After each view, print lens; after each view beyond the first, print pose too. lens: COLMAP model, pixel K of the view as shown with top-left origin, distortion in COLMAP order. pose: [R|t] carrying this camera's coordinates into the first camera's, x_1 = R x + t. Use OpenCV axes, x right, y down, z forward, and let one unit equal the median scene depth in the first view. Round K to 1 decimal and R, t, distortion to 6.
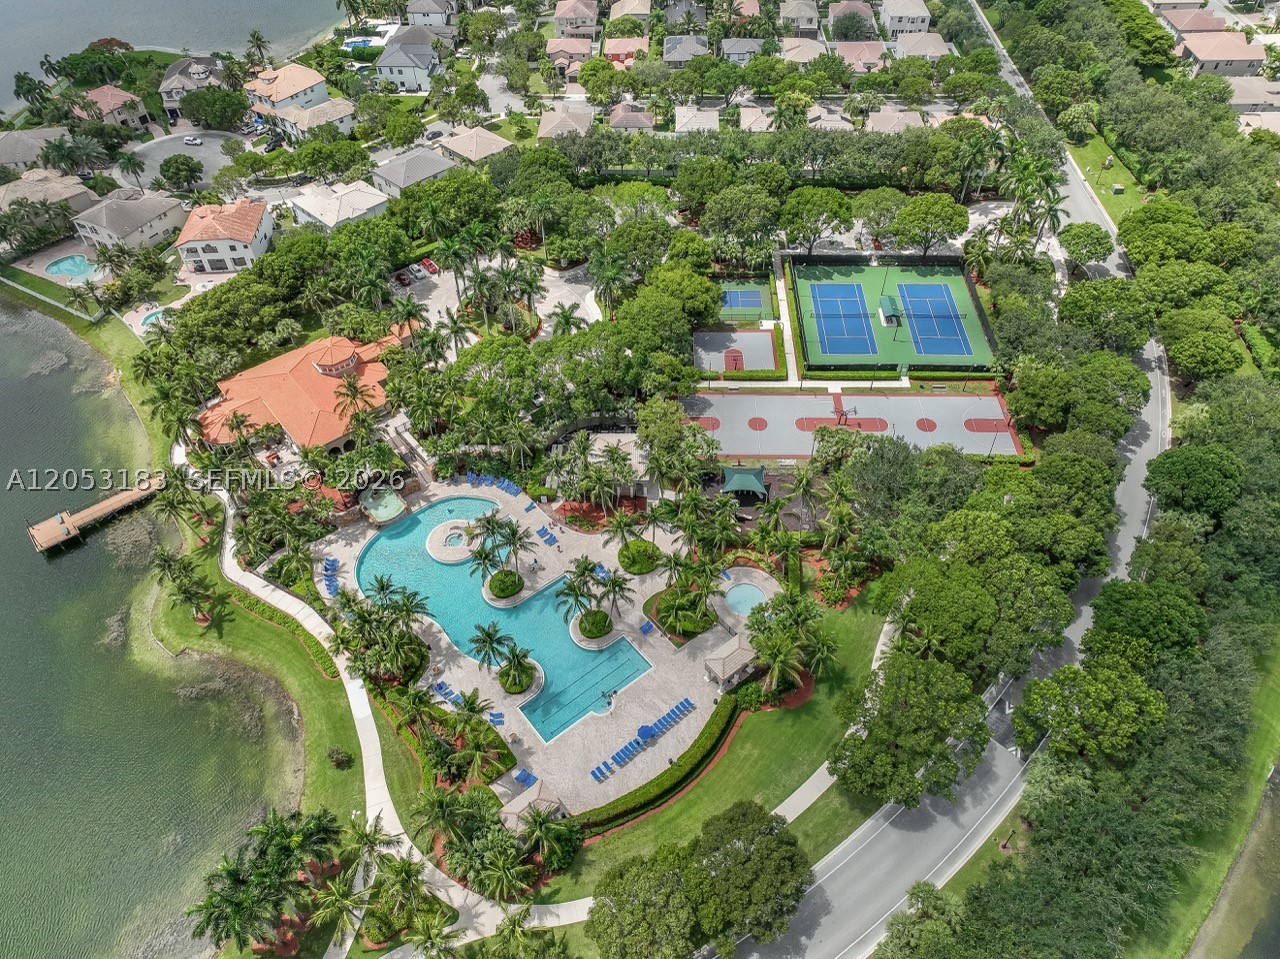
lens RADIAL K [[894.7, 0, 640.0], [0, 894.7, 479.5], [0, 0, 1]] dist [-0.013643, 0.028705]
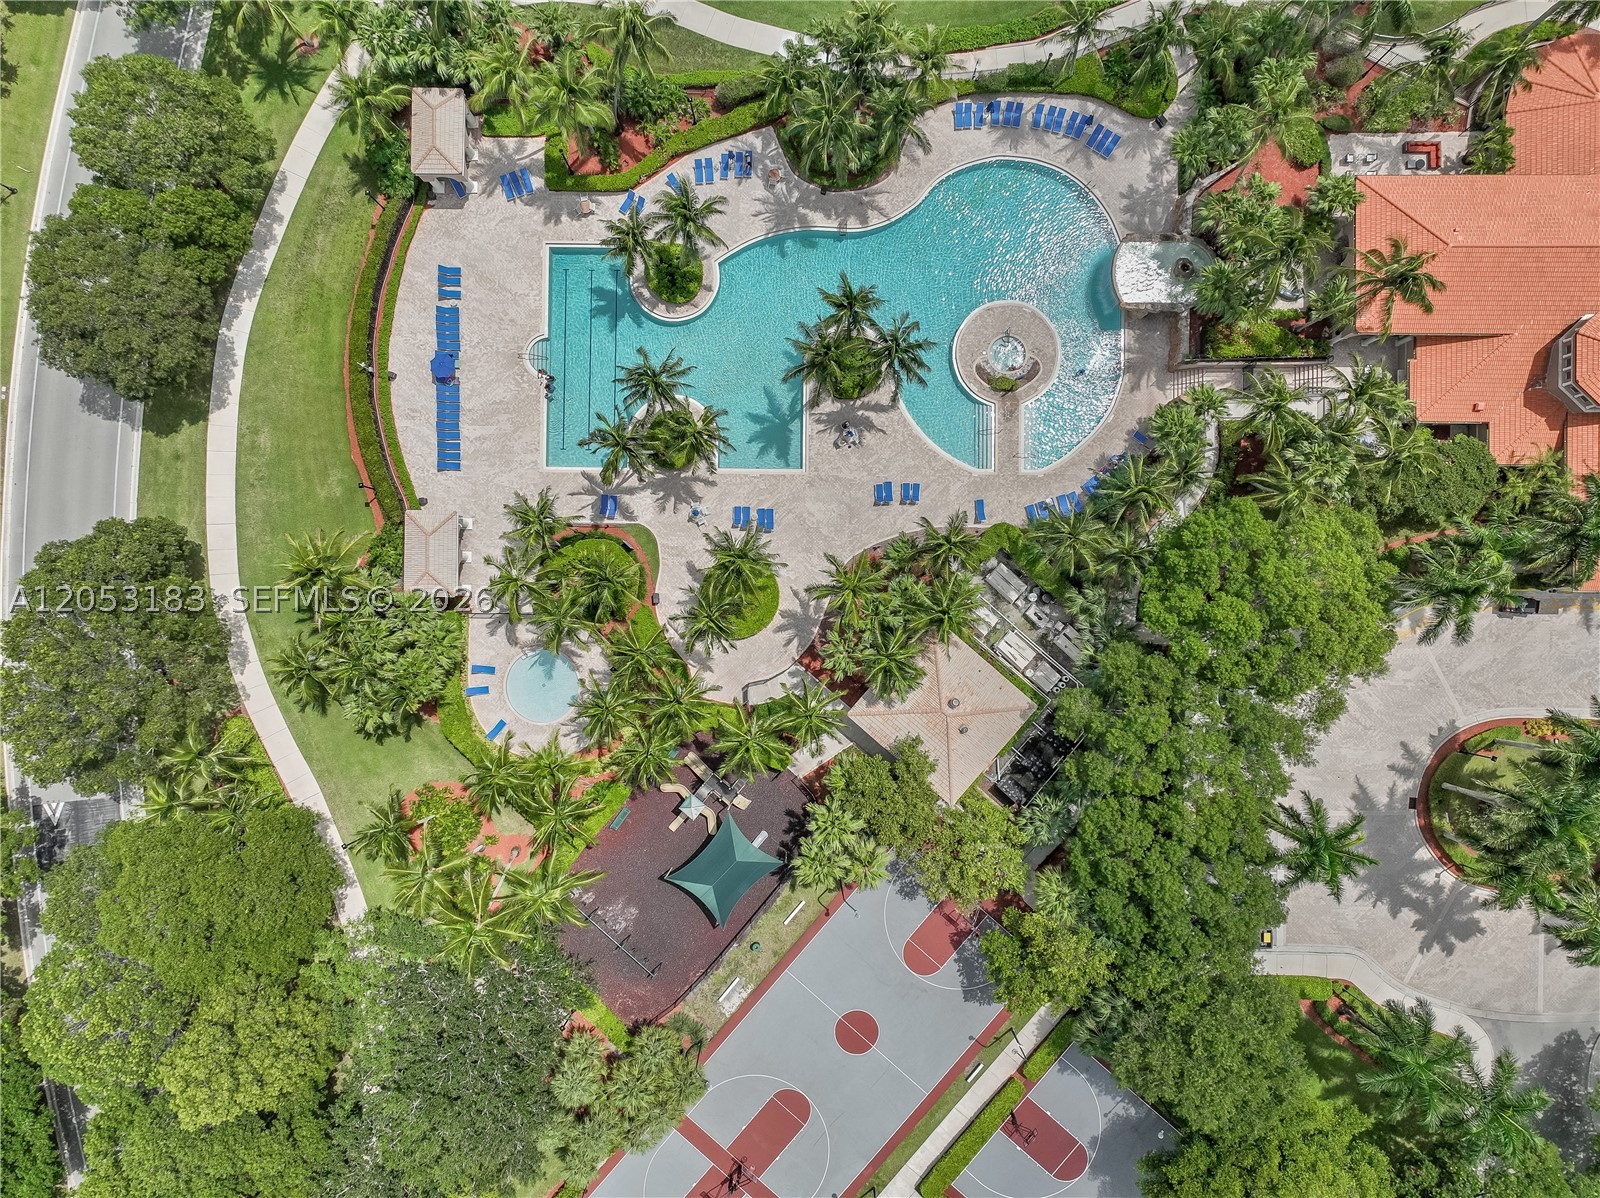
lens RADIAL K [[1118.4, 0, 800.0], [0, 1118.4, 599.0], [0, 0, 1]] dist [-0.013643, 0.028705]
pose [[-0.635830, 0.771818, 0.004074, -0.020141], [-0.549182, -0.456117, 0.700254, -0.306288], [0.542327, 0.443005, 0.713882, 0.431148]]
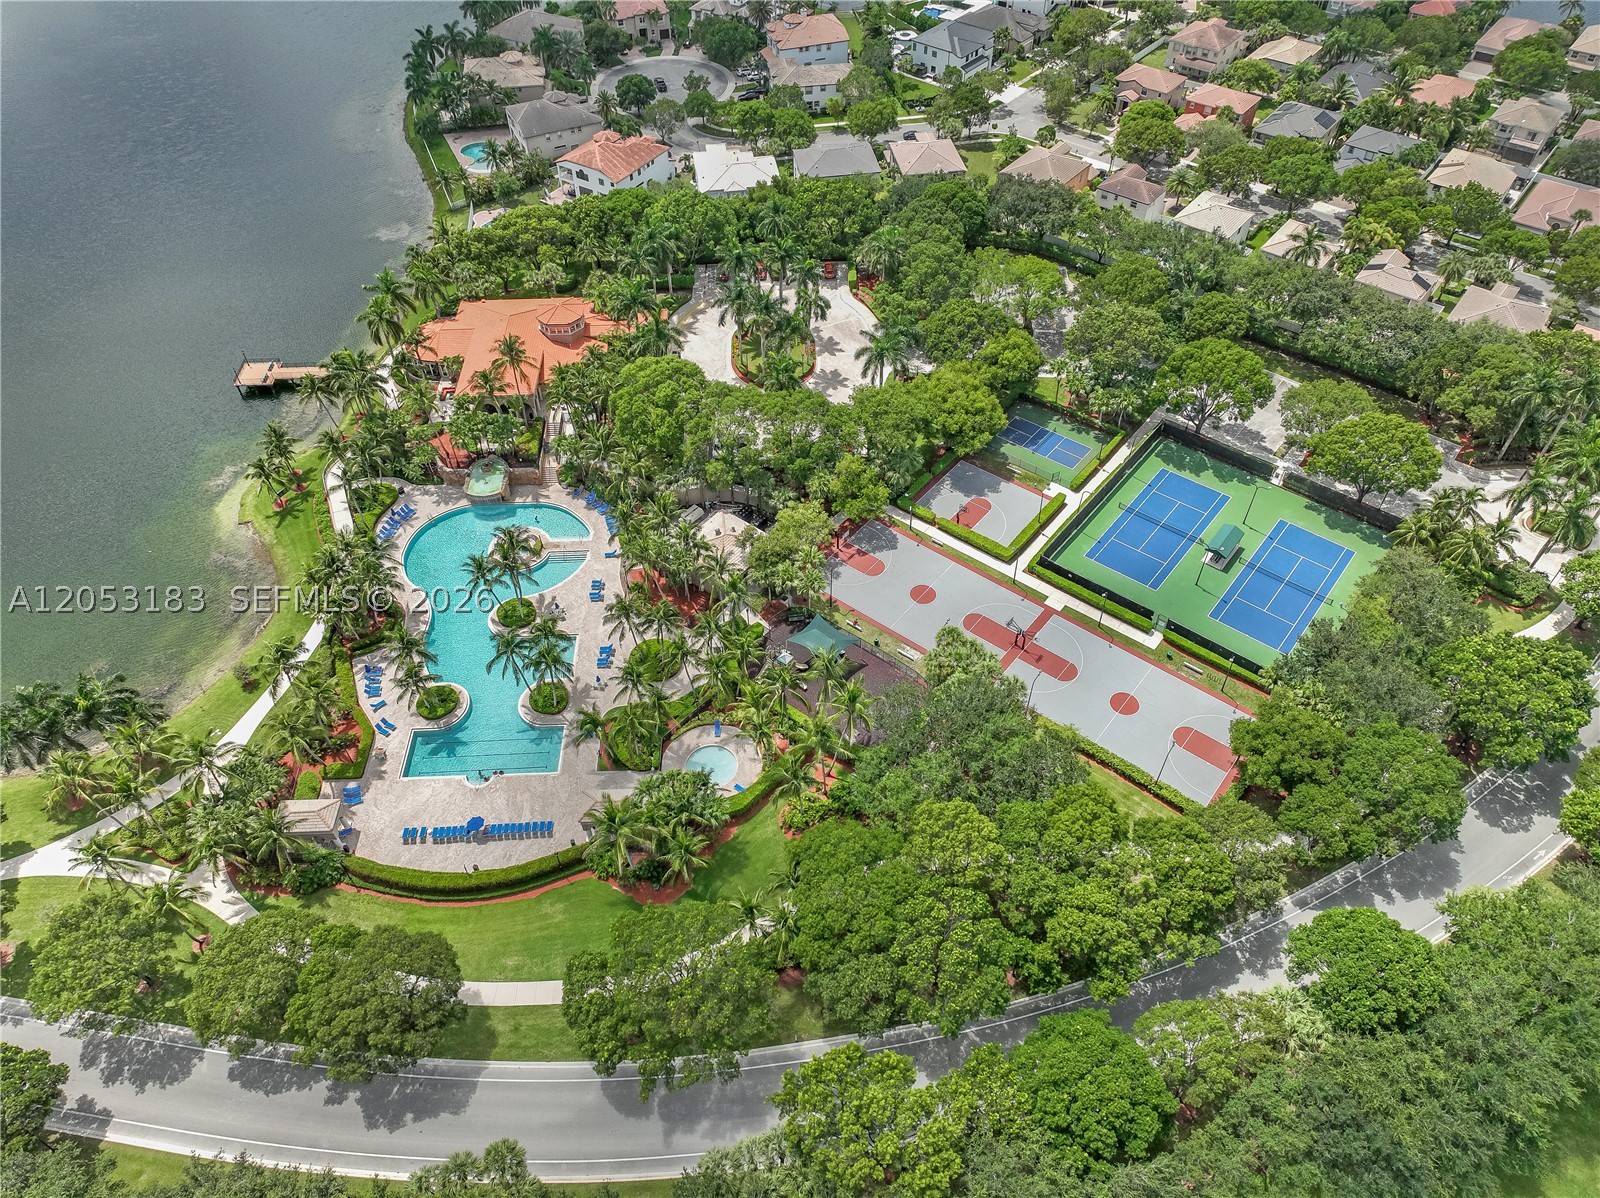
lens RADIAL K [[1118.4, 0, 800.0], [0, 1118.4, 599.0], [0, 0, 1]] dist [-0.013643, 0.028705]
pose [[0.797124, 0.445957, -0.407083, 0.386015], [-0.440001, 0.890708, 0.114183, -0.107310], [0.413513, 0.088099, 0.906226, 0.098076]]
